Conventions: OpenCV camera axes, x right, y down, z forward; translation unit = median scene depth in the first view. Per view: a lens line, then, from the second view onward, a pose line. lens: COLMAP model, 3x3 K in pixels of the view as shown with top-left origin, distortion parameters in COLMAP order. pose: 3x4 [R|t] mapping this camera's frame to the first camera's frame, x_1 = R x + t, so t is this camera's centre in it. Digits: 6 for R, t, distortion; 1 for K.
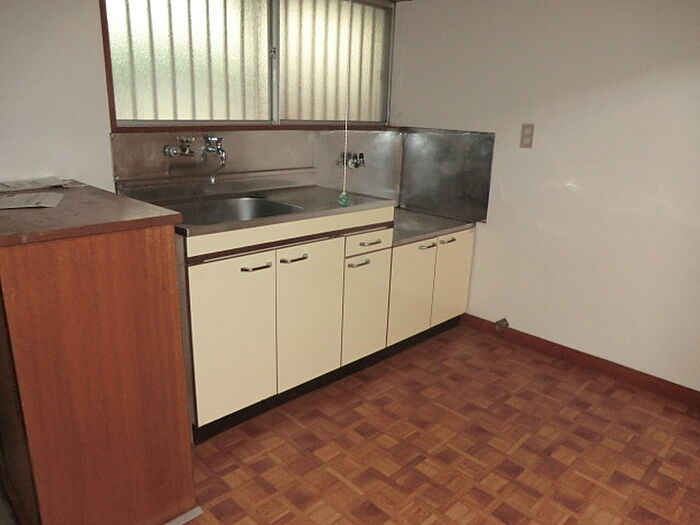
lens RADIAL K [[516.9, 0, 350.0], [0, 516.9, 262.5], [0, 0, 1]] dist [-0.105050, 0.114050]
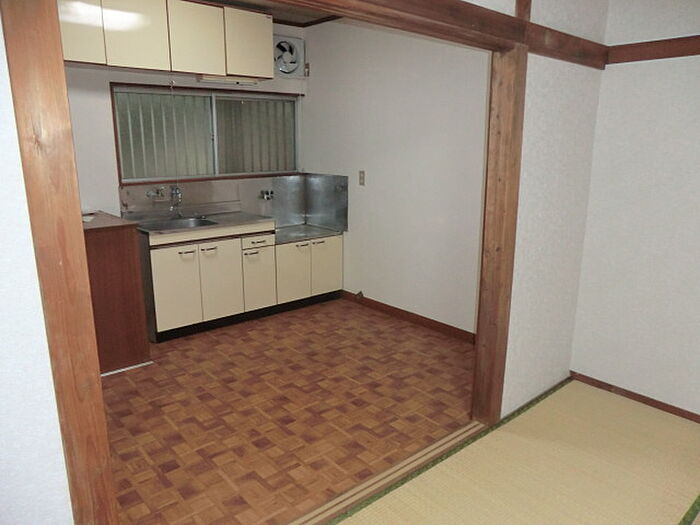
lens RADIAL K [[516.9, 0, 350.0], [0, 516.9, 262.5], [0, 0, 1]] dist [-0.105050, 0.114050]
pose [[0.997346, -0.014616, -0.071321, 0.467423], [0.010741, 0.998460, -0.054419, 0.130252], [0.072007, 0.053509, 0.995968, -0.738752]]
